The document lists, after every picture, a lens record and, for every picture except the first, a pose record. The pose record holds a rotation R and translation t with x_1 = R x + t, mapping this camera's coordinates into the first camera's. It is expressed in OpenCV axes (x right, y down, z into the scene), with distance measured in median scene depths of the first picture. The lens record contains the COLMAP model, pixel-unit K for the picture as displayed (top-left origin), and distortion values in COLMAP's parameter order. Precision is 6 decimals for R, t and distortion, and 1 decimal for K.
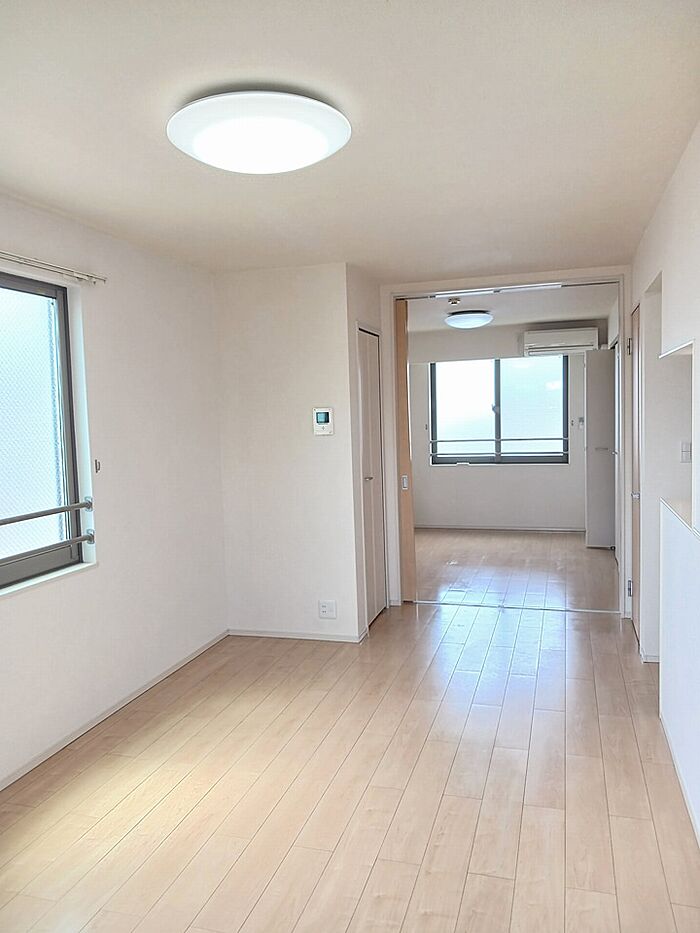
lens RADIAL K [[754.1, 0, 350.0], [0, 754.1, 466.5], [0, 0, 1]] dist [-0.001331, -0.001107]
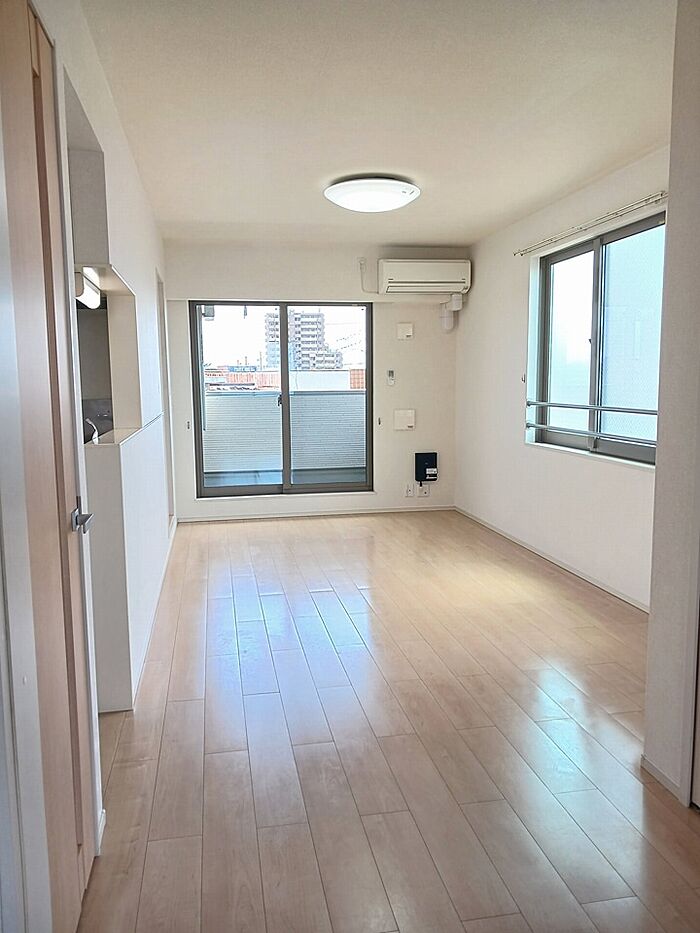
lens RADIAL K [[754.1, 0, 350.0], [0, 754.1, 466.5], [0, 0, 1]] dist [-0.001331, -0.001107]
pose [[-0.886605, 0.104285, -0.450618, 0.548552], [0.000931, 0.974651, 0.223727, -0.122699], [0.462527, 0.197938, -0.864228, 1.764409]]
